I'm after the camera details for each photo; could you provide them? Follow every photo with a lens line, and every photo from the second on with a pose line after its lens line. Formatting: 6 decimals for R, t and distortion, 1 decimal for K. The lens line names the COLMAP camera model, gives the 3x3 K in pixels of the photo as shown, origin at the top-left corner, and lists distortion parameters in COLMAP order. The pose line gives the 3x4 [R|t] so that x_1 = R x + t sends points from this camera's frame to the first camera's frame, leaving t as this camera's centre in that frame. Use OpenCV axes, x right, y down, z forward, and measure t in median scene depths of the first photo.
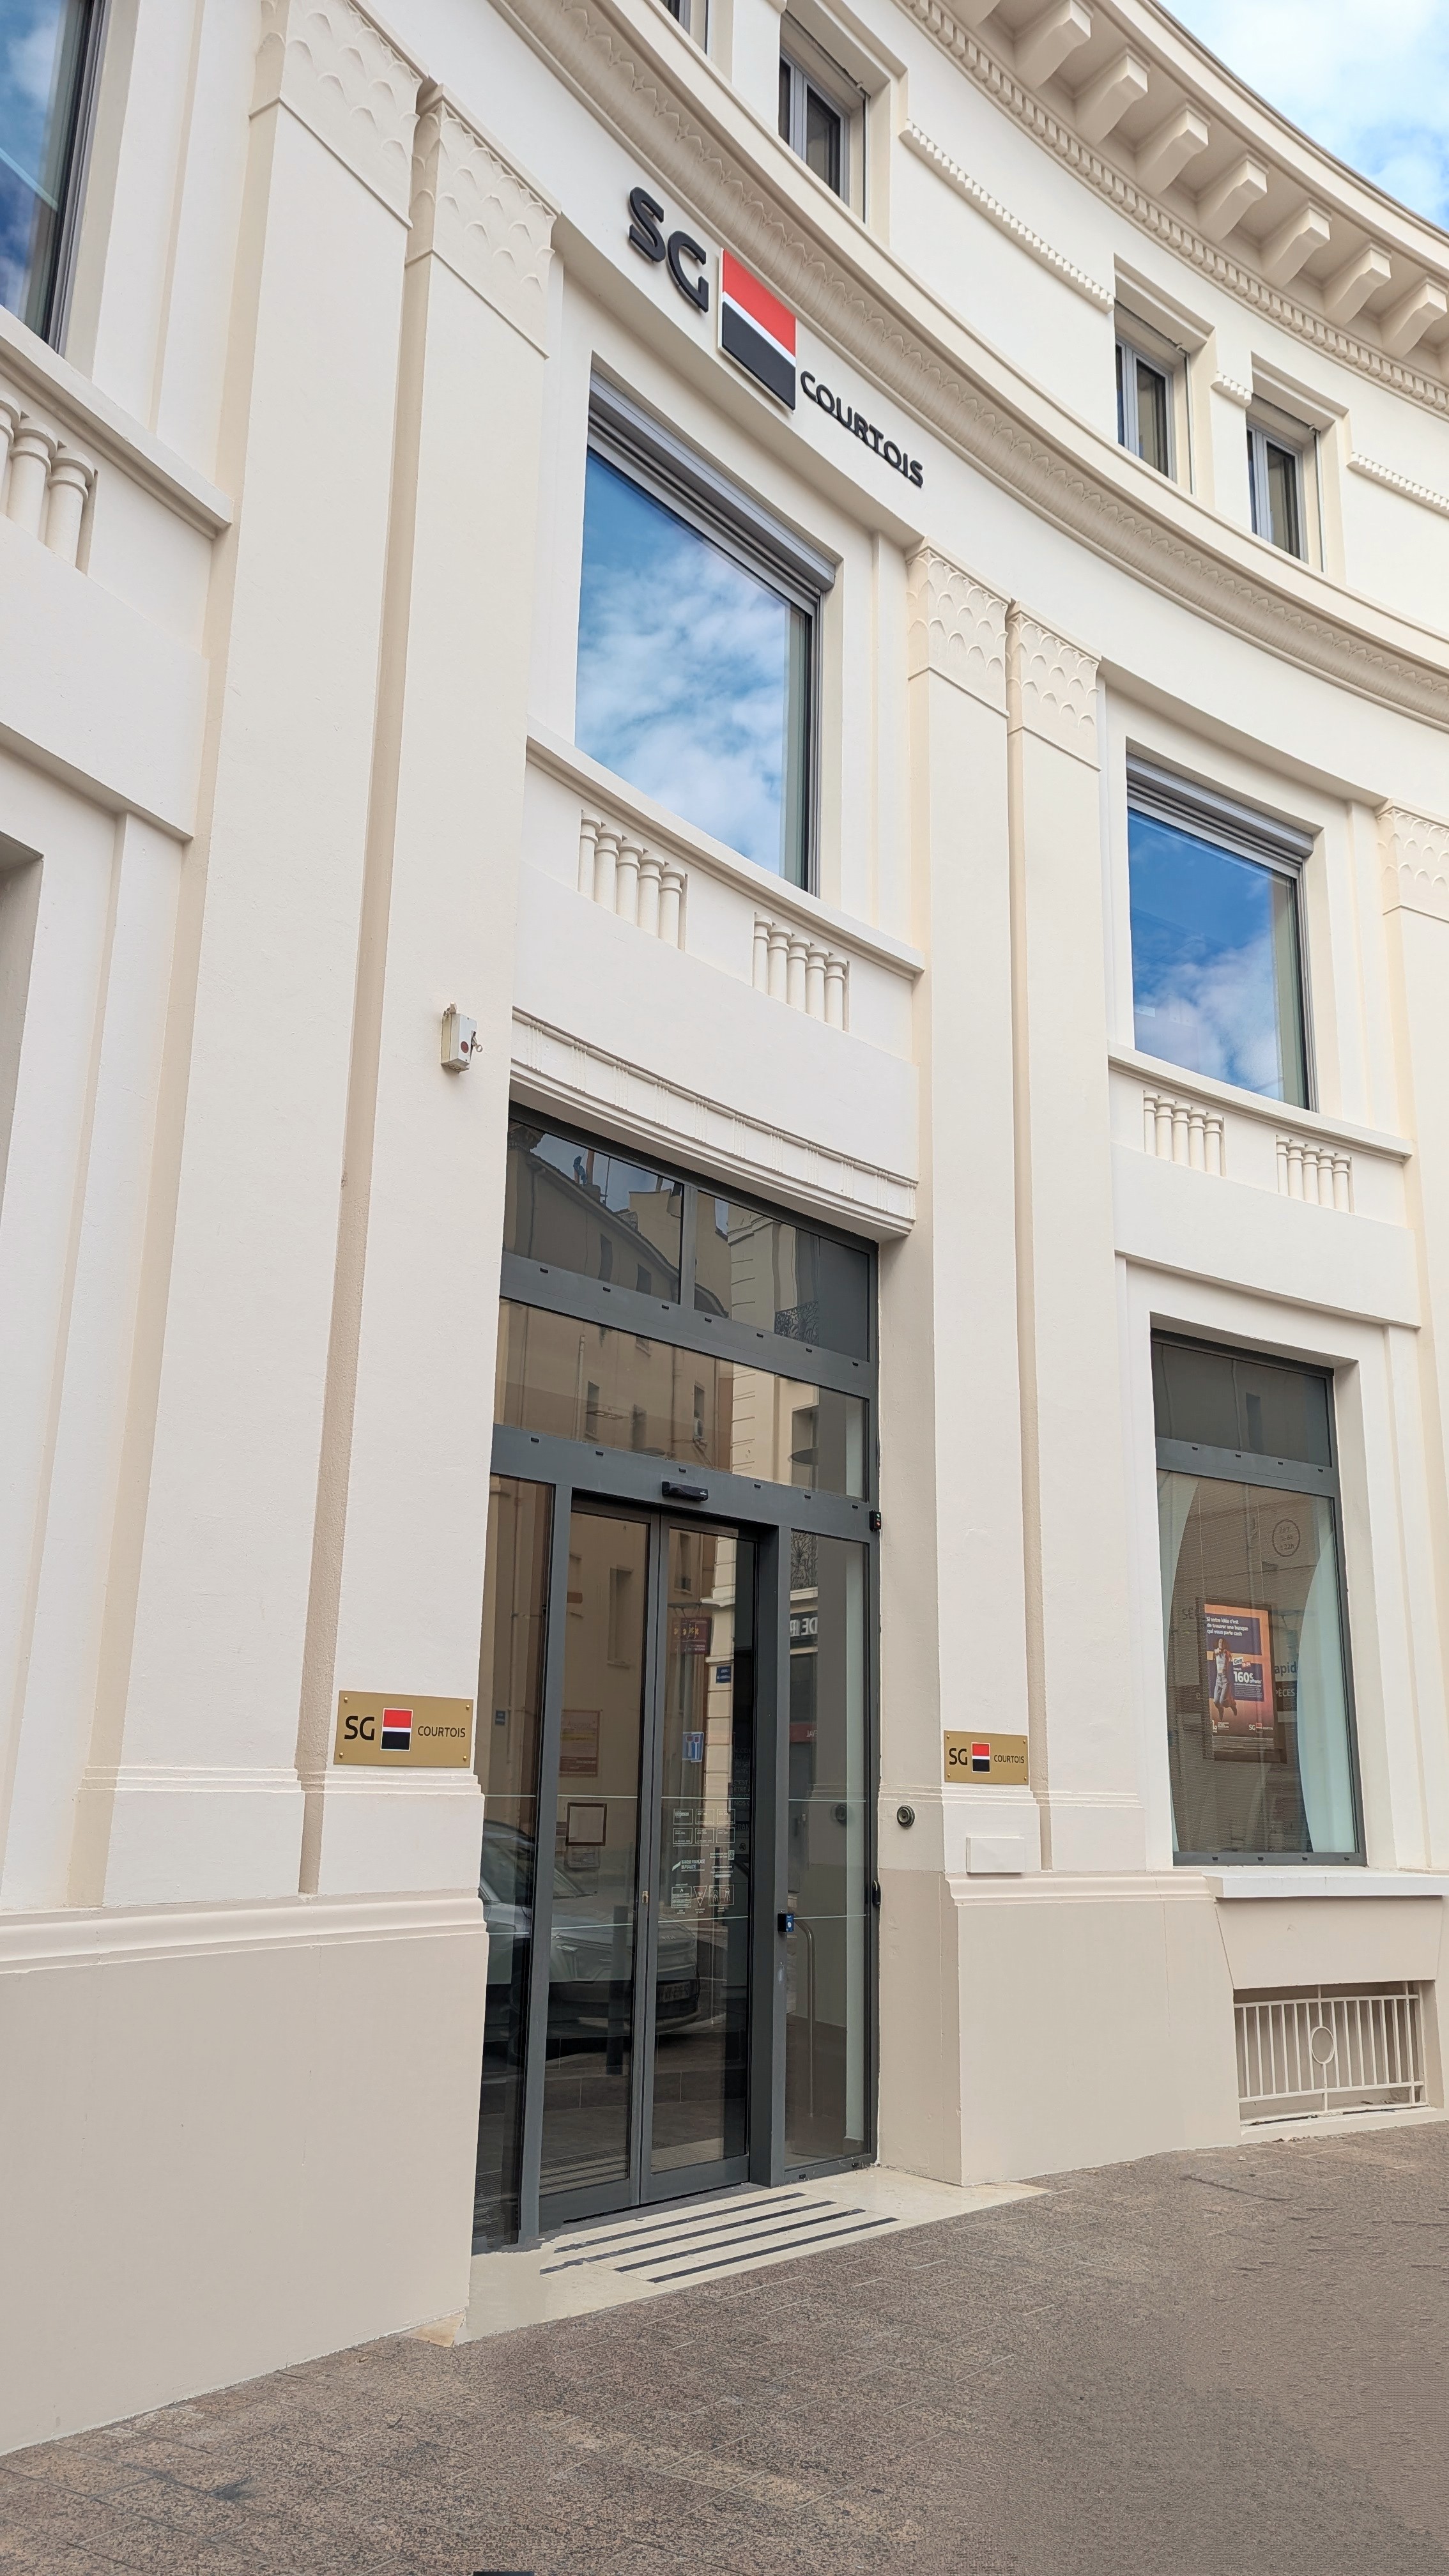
lens RADIAL K [[1872.1, 0, 724.5], [0, 1872.1, 1288.0], [0, 0, 1]] dist [0.048844, -0.001203]
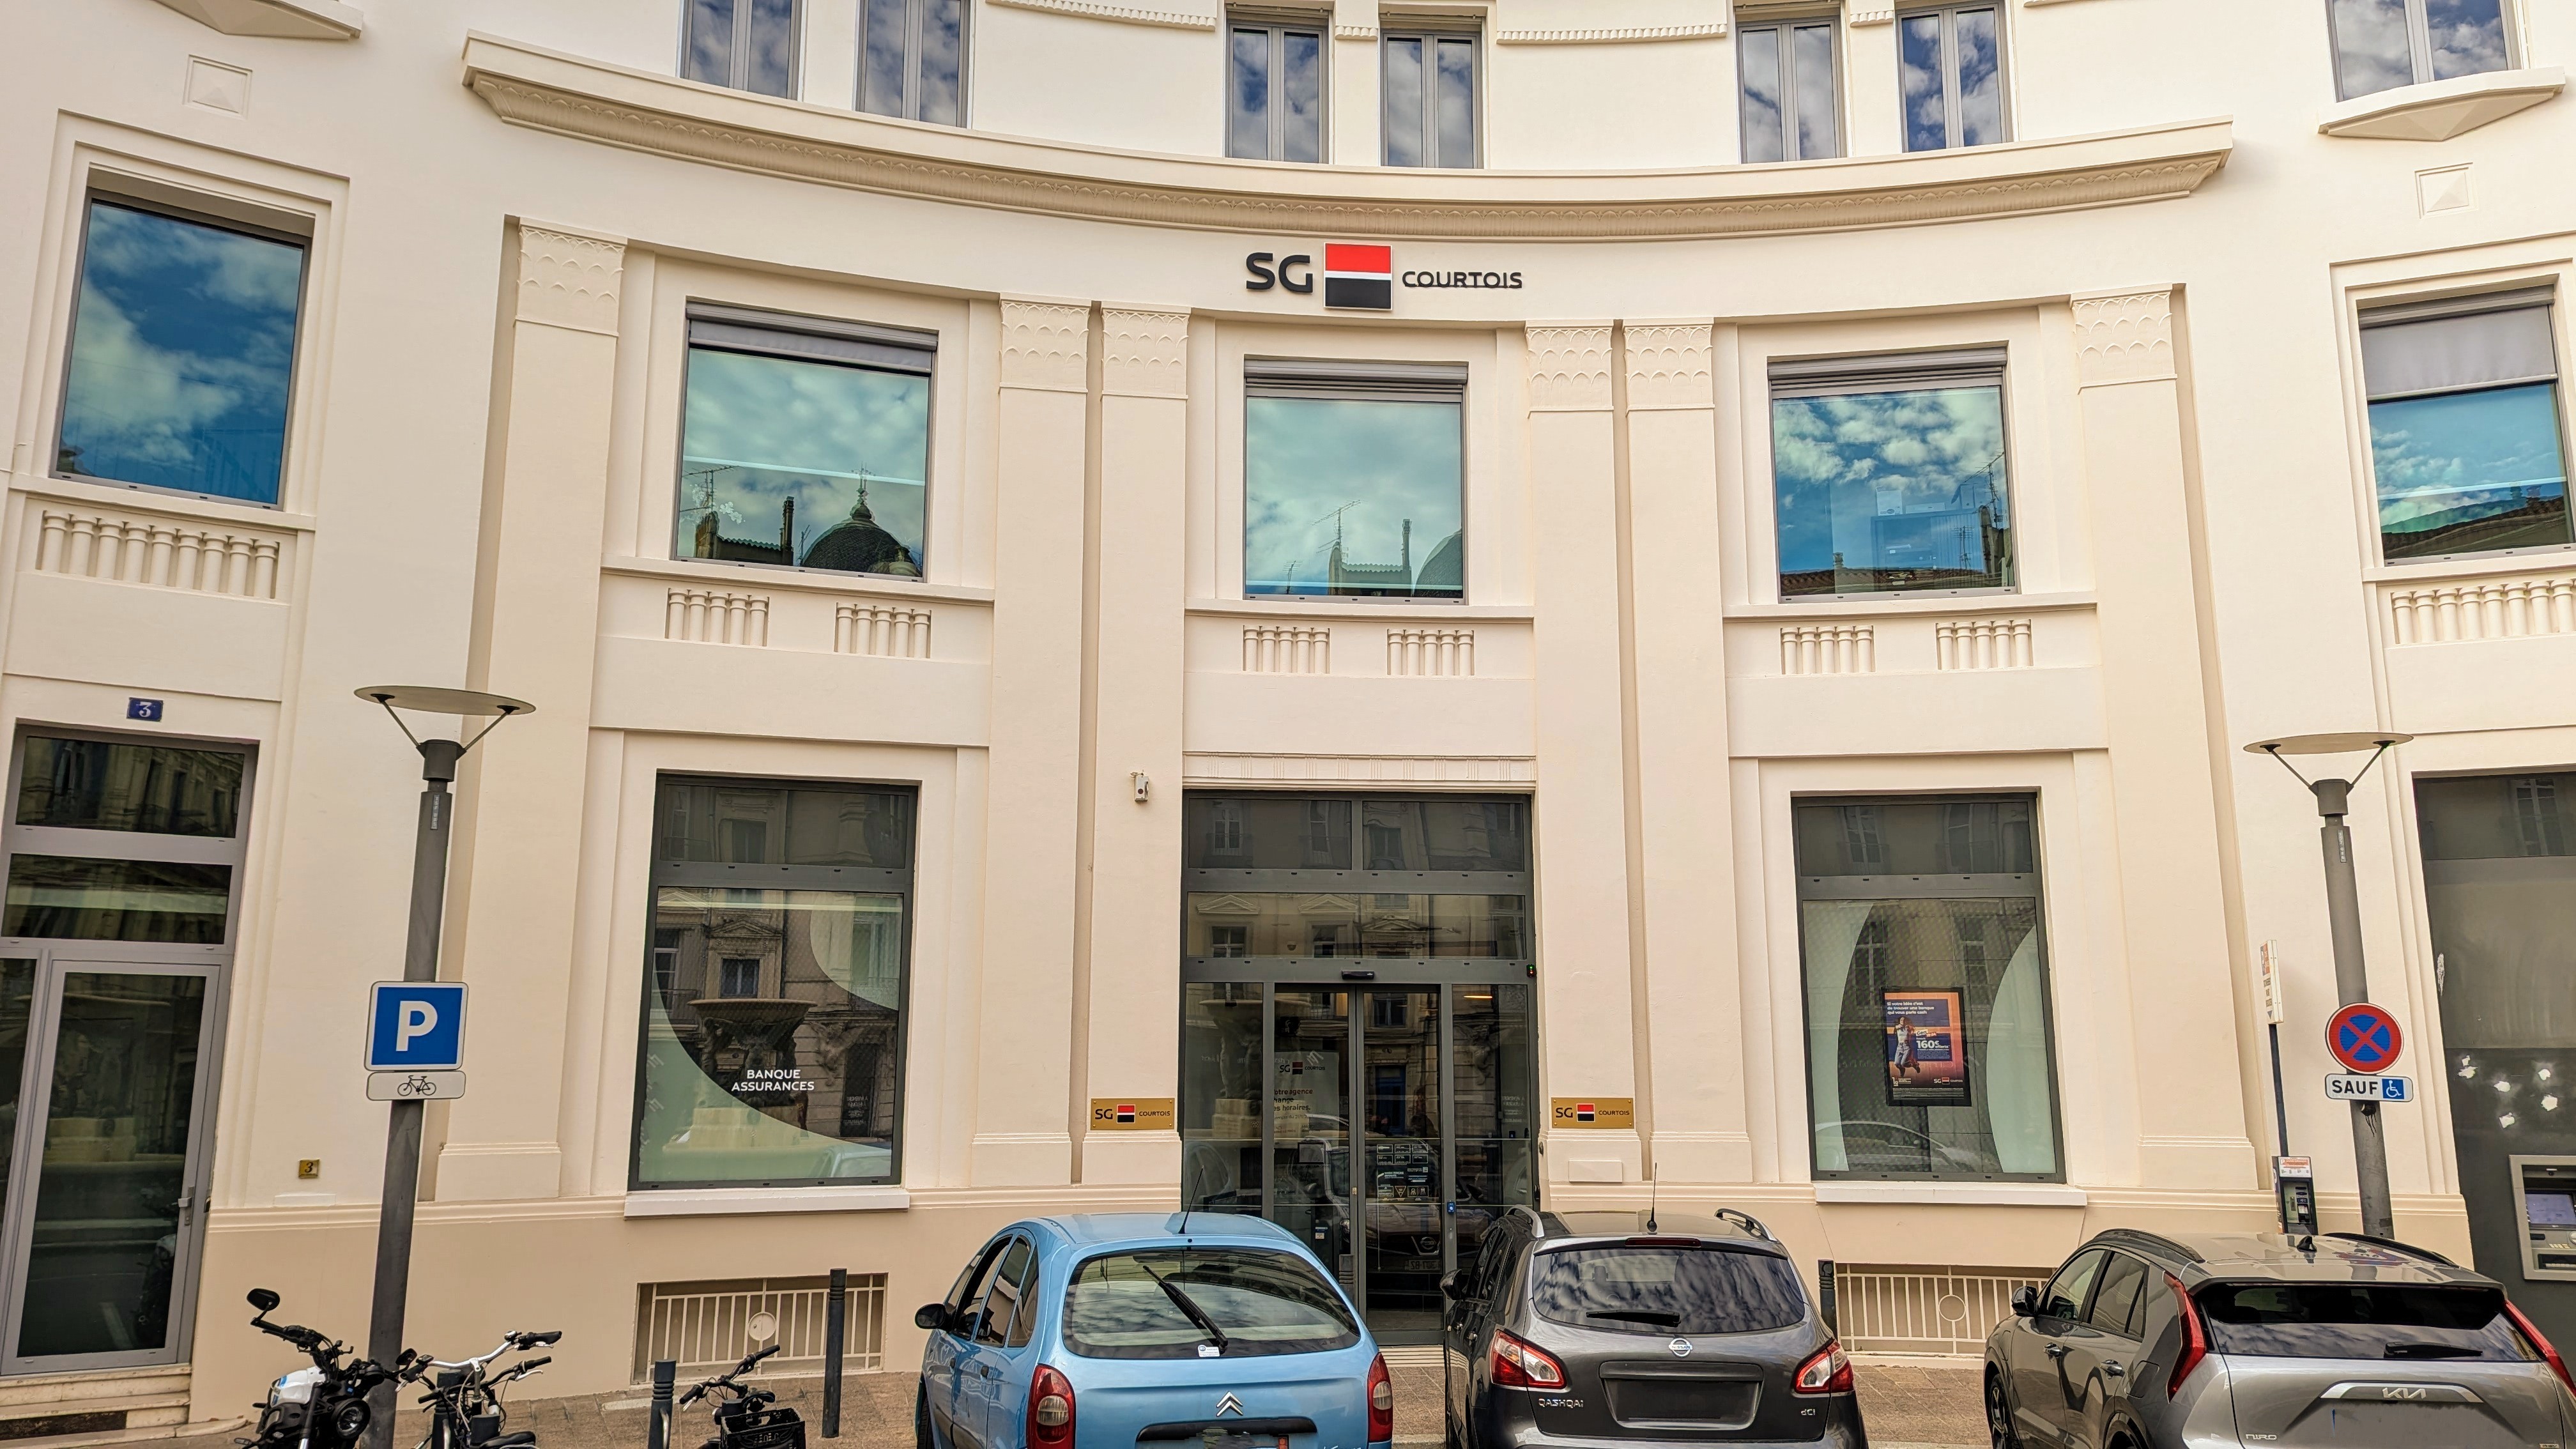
lens RADIAL K [[1872.1, 0, 1288.0], [0, 1872.1, 724.5], [0, 0, 1]] dist [0.048844, -0.001203]
pose [[0.716287, -0.159976, -0.679221, 1.011258], [0.196604, 0.980200, -0.023532, -0.084878], [0.669537, -0.116683, 0.733556, -0.301235]]
